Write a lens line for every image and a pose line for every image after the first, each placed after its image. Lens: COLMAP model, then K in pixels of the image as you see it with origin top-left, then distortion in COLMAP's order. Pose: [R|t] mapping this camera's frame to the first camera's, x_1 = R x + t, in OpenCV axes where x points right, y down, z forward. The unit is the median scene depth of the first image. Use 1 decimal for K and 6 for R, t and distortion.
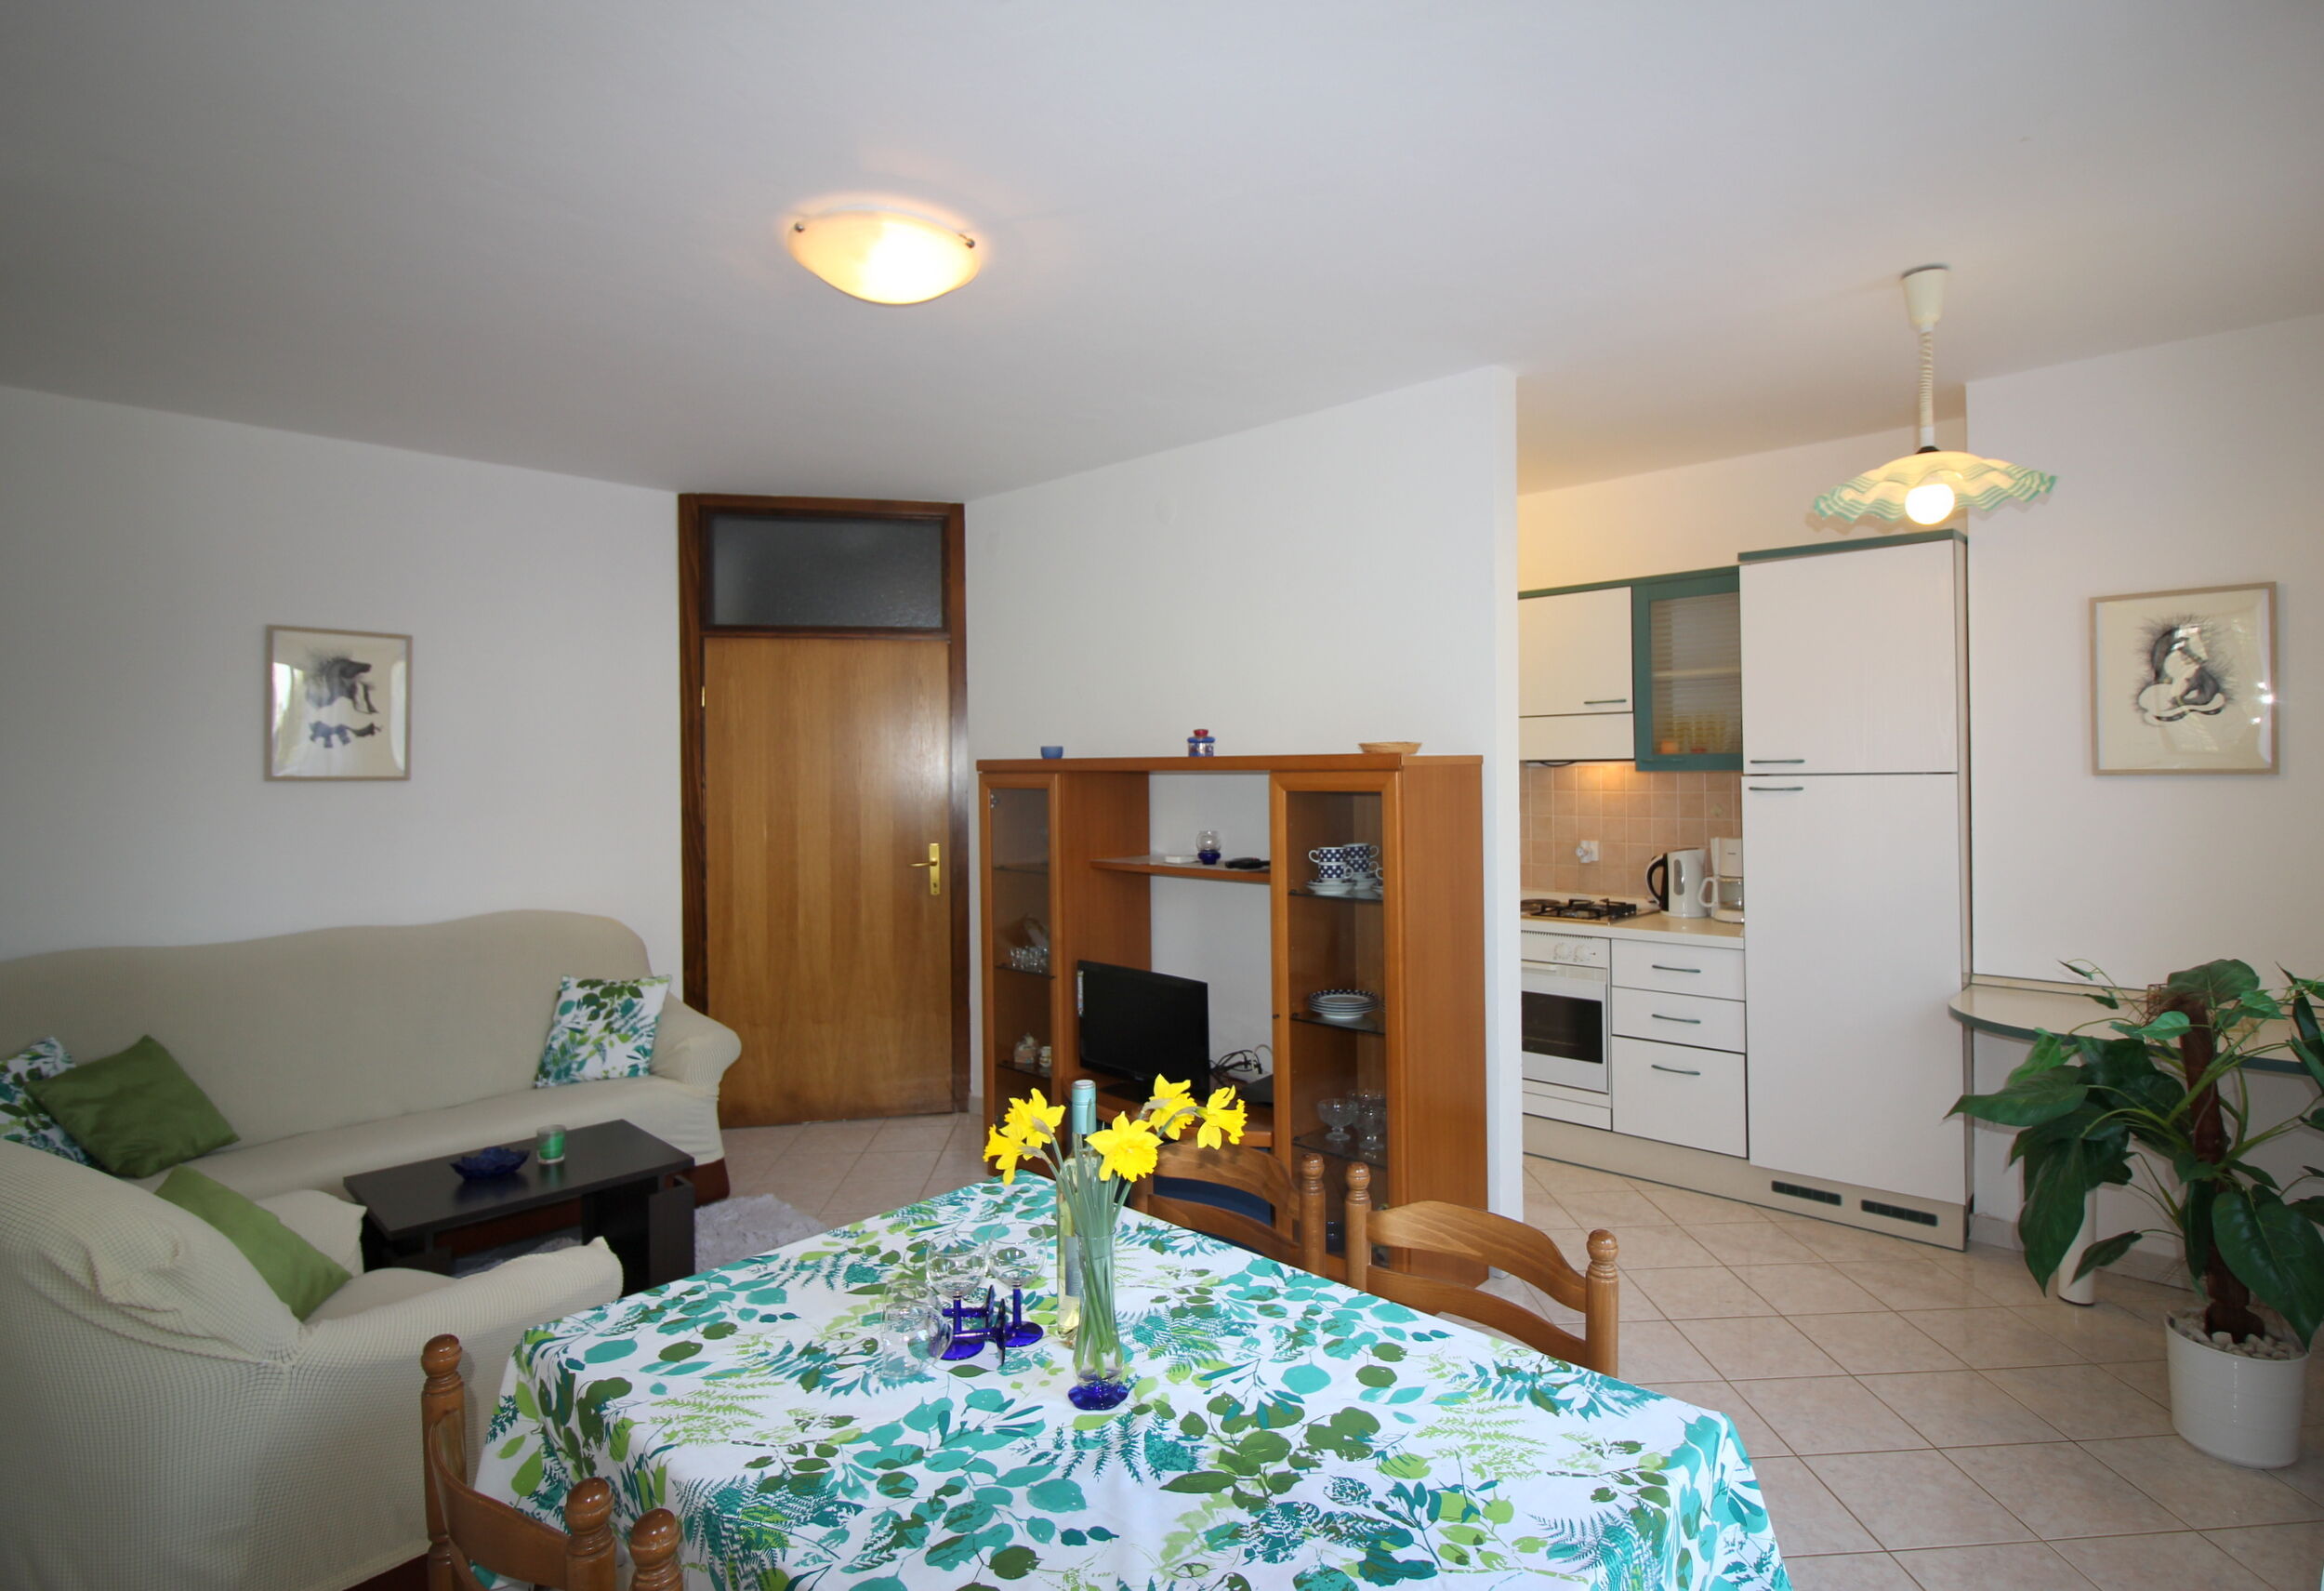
lens RADIAL K [[1182.0, 0, 1207.9], [0, 1182.0, 768.6], [0, 0, 1]] dist [-0.024405, 0.000092]
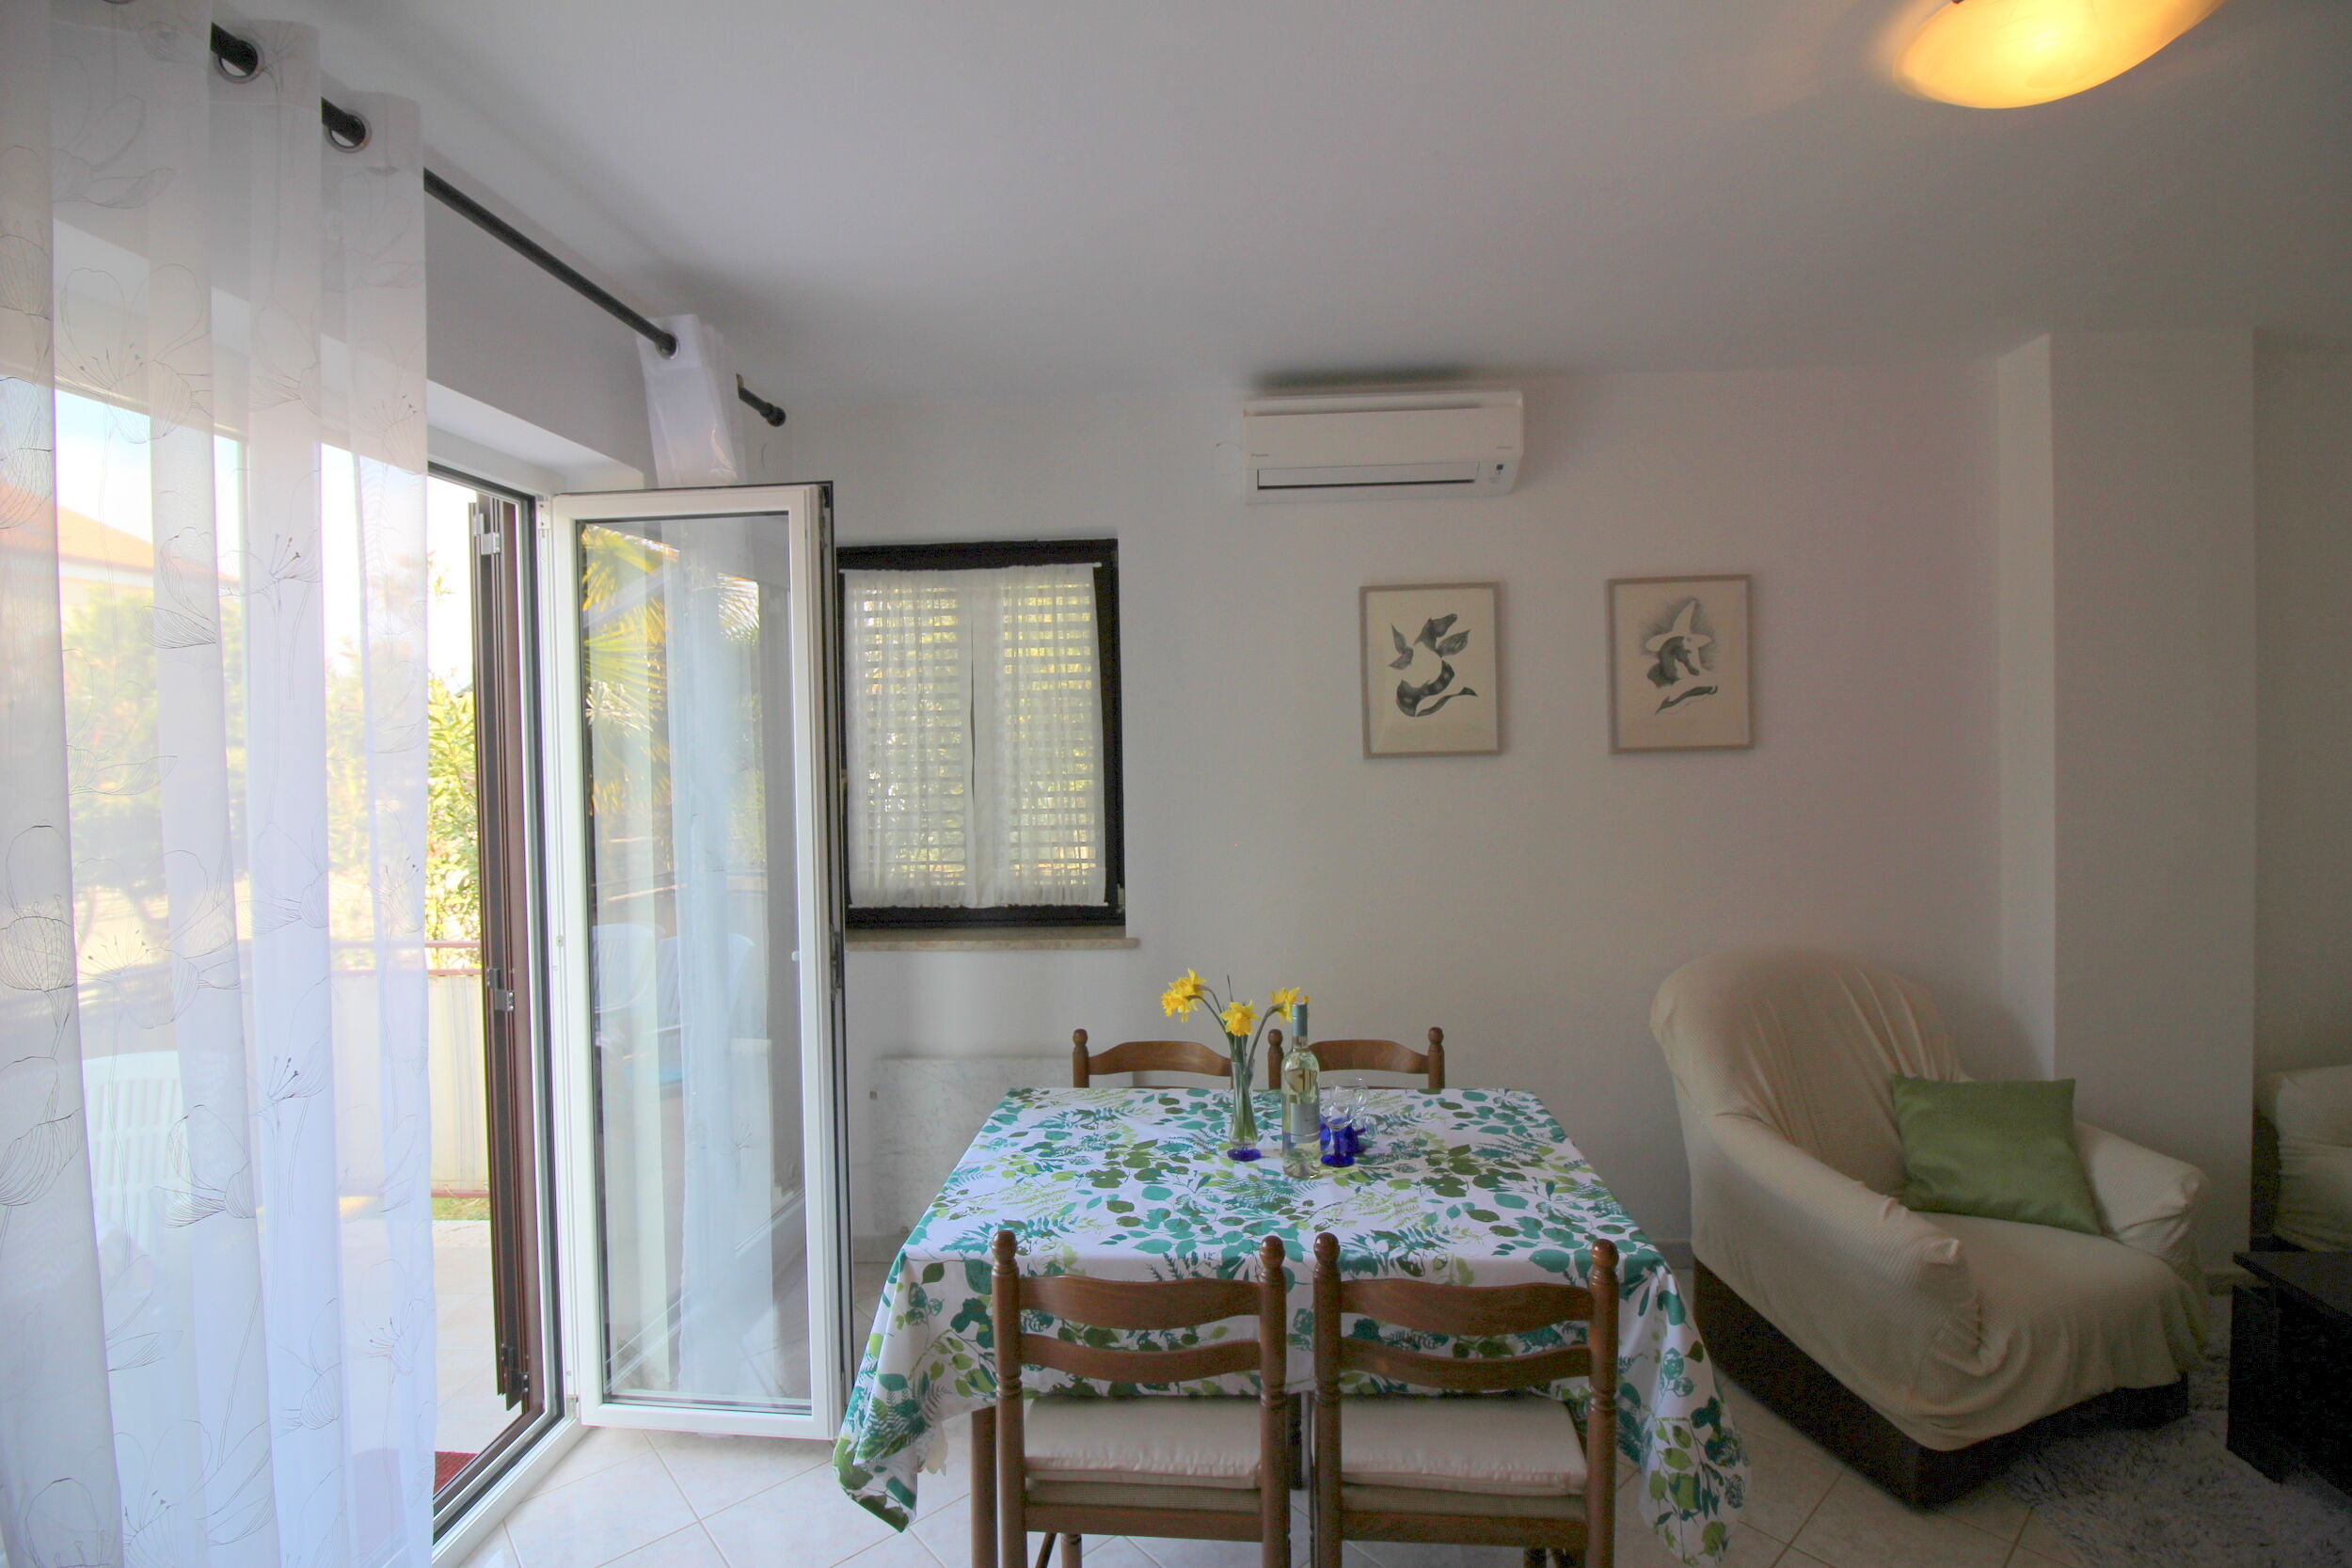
lens RADIAL K [[1088.8, 0, 1180.1], [0, 1088.8, 752.4], [0, 0, 1]] dist [-0.000672, -0.014061]
pose [[-0.786035, 0.036107, -0.617126, 0.337173], [0.026885, 0.999345, 0.024226, -0.036788], [0.617597, 0.002451, -0.786491, 0.780099]]
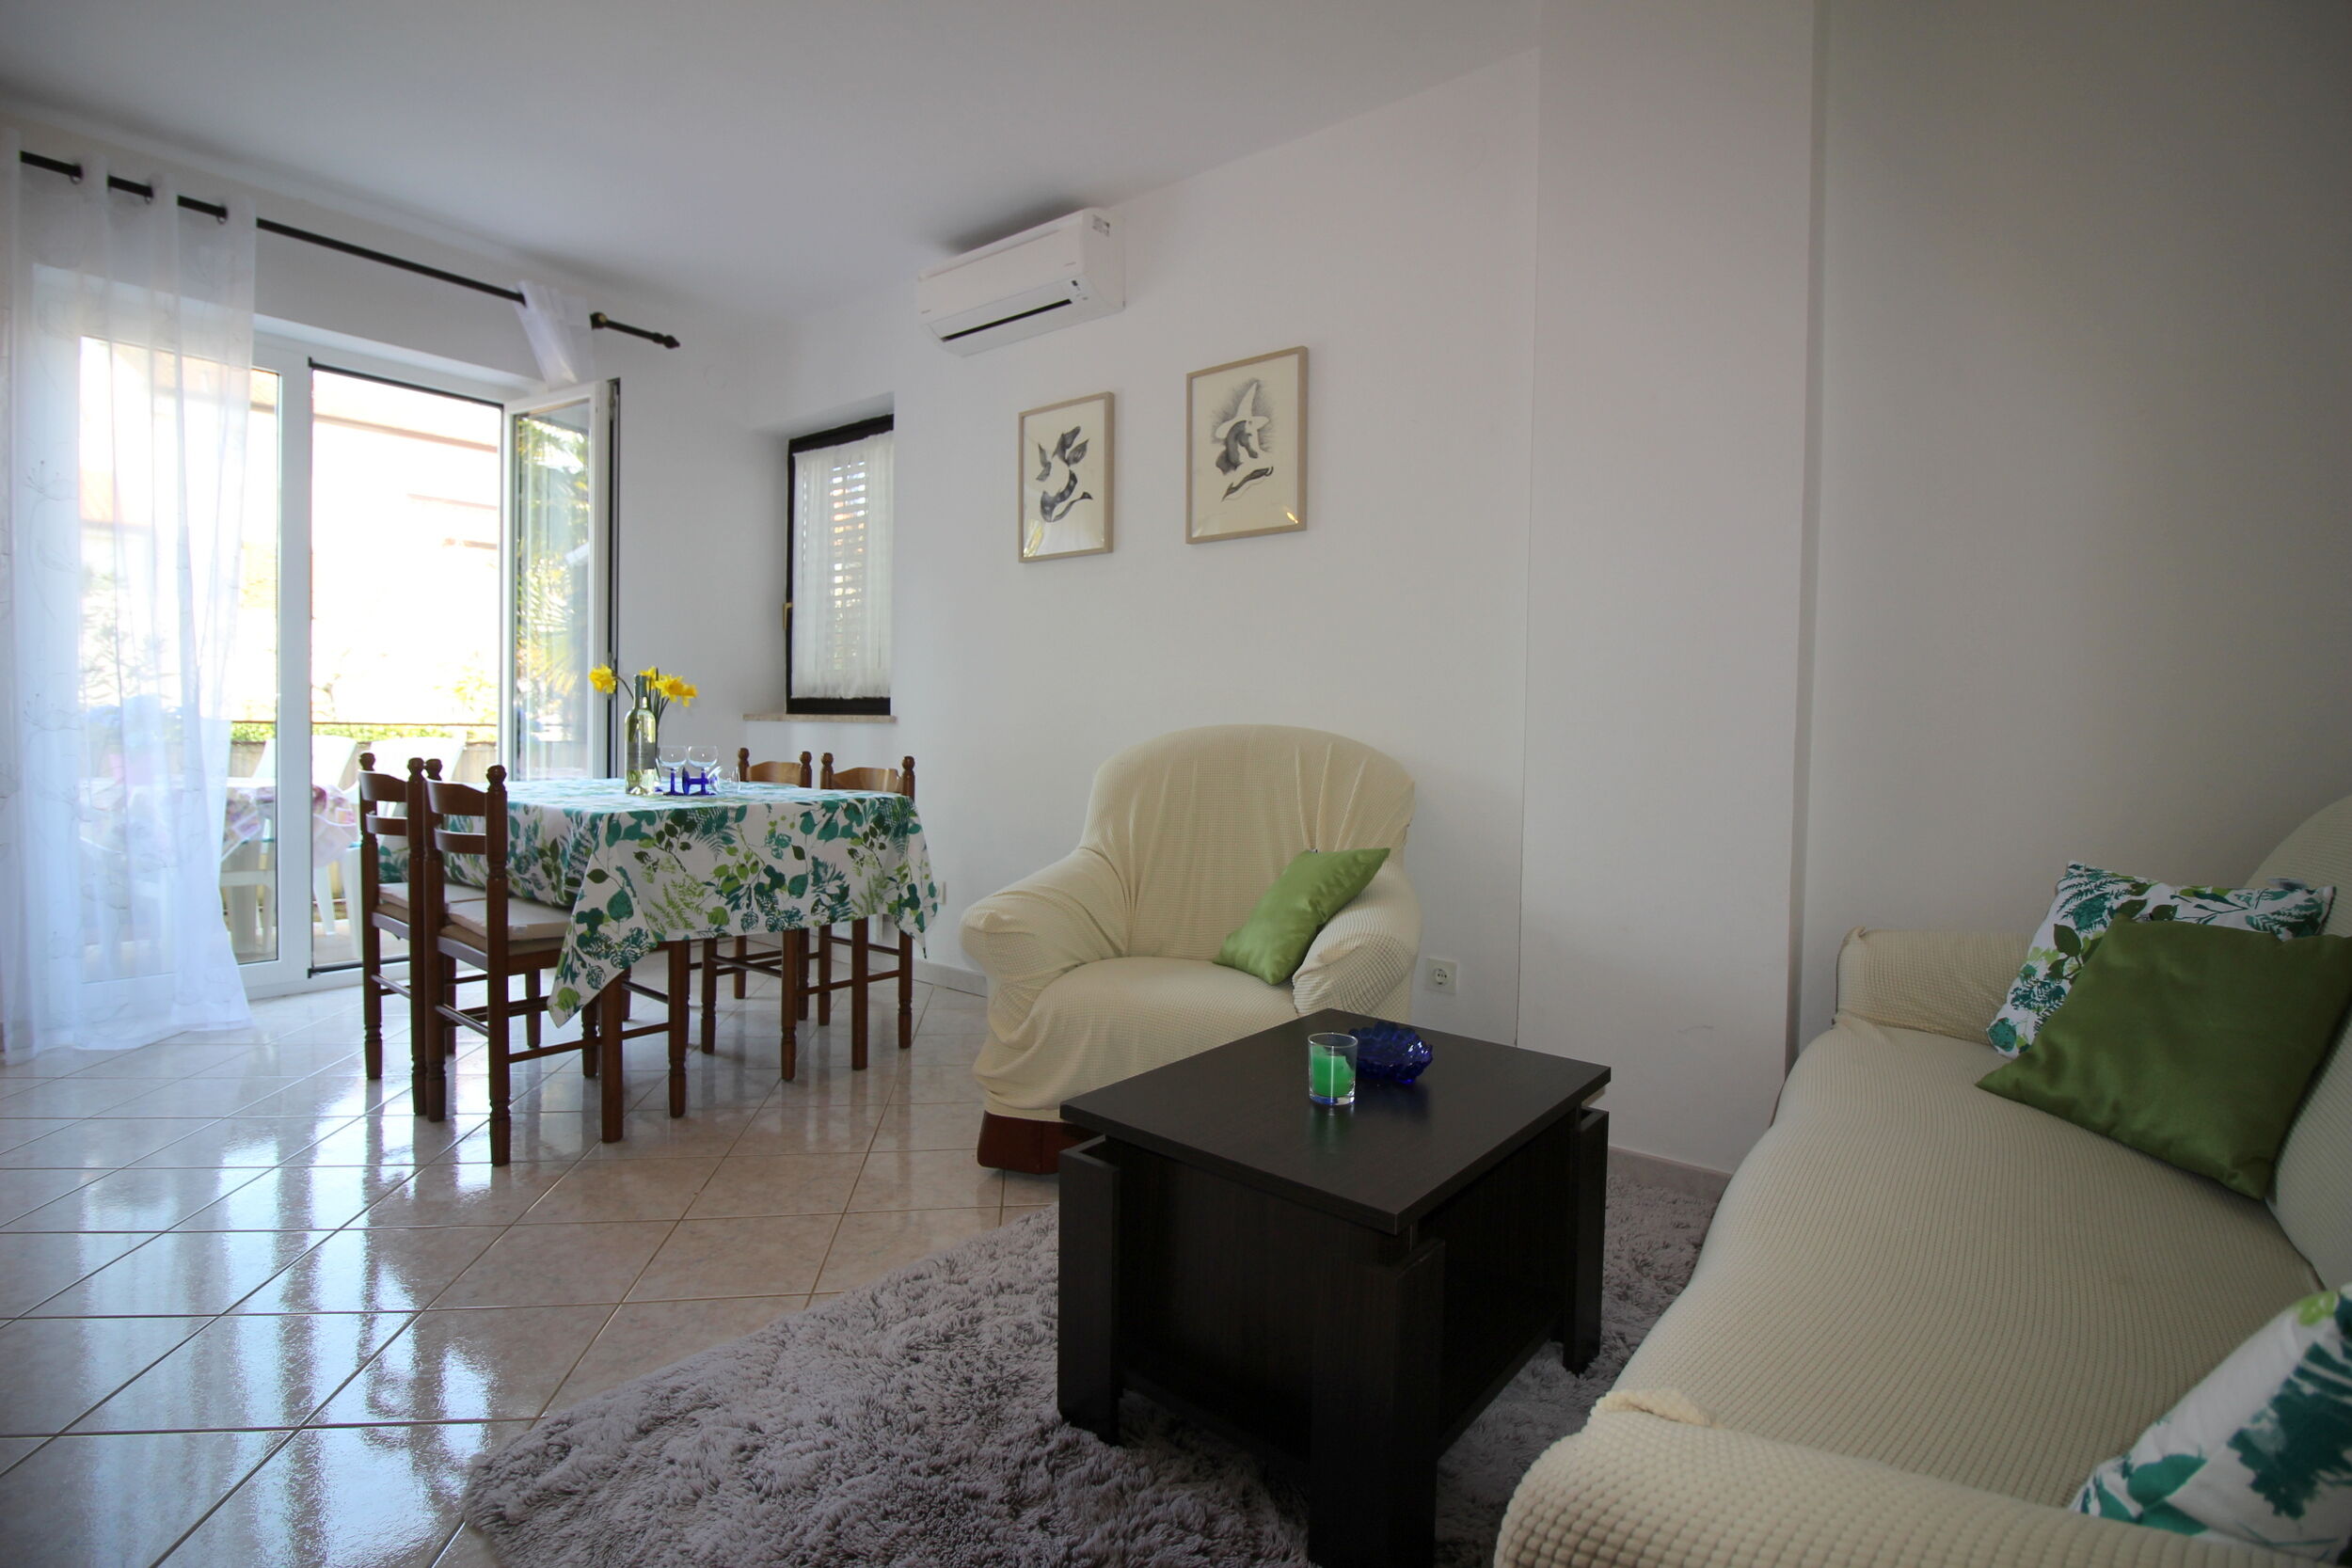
lens RADIAL K [[1096.5, 0, 1176.9], [0, 1096.5, 746.8], [0, 0, 1]] dist [-0.001657, -0.000920]
pose [[-0.997768, -0.004224, -0.066646, -0.365550], [-0.005808, 0.999705, 0.023586, 0.131957], [0.066527, 0.023920, -0.997498, 1.192538]]
